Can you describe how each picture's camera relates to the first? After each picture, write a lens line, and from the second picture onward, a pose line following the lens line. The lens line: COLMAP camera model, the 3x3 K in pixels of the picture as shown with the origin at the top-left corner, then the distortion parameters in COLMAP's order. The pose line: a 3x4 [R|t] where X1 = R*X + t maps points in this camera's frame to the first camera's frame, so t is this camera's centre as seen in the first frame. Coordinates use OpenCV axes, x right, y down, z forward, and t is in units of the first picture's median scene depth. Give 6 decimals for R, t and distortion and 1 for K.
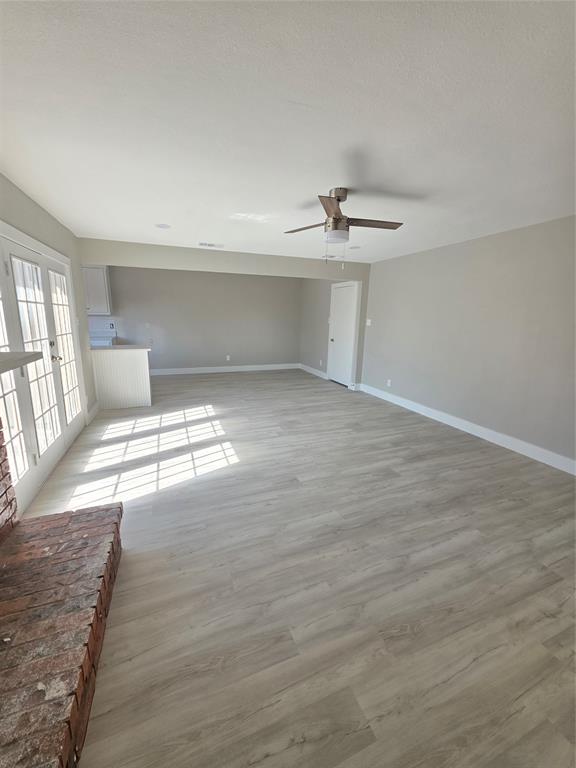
lens RADIAL K [[308.9, 0, 287.5], [0, 308.9, 383.3], [0, 0, 1]] dist [0.003048, -0.000798]
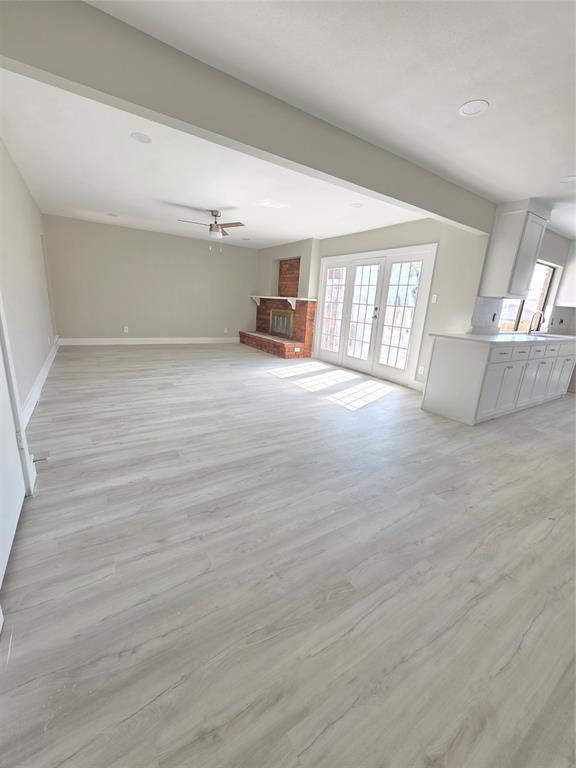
lens RADIAL K [[308.9, 0, 292.1], [0, 308.9, 386.5], [0, 0, 1]] dist [0.003048, -0.000798]
pose [[-0.976145, -0.031677, -0.214796, 0.052882], [-0.128743, 0.881064, 0.455140, -0.380379], [0.174831, 0.471936, -0.864124, 2.111884]]
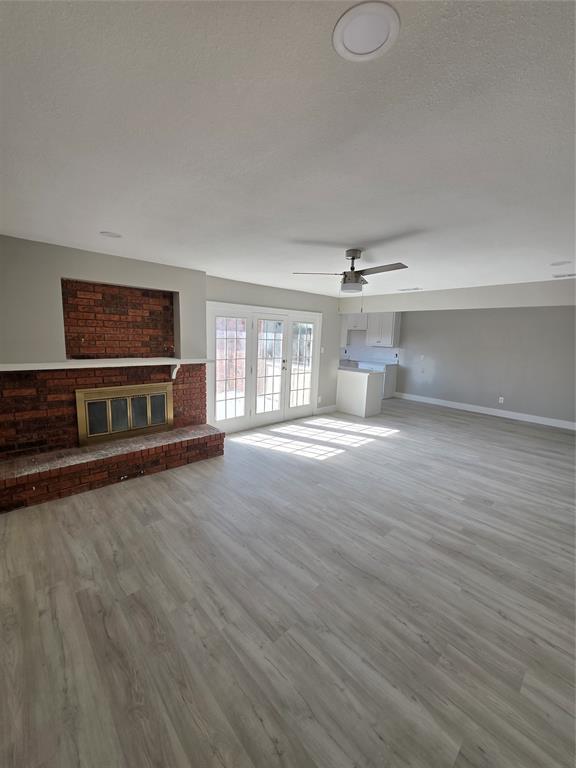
lens RADIAL K [[308.9, 0, 286.1], [0, 308.9, 383.0], [0, 0, 1]] dist [0.003048, -0.000798]
pose [[0.357898, 0.139328, -0.923308, 0.797860], [-0.229016, 0.971702, 0.057858, -0.087394], [0.905241, 0.190745, 0.379678, 0.259939]]
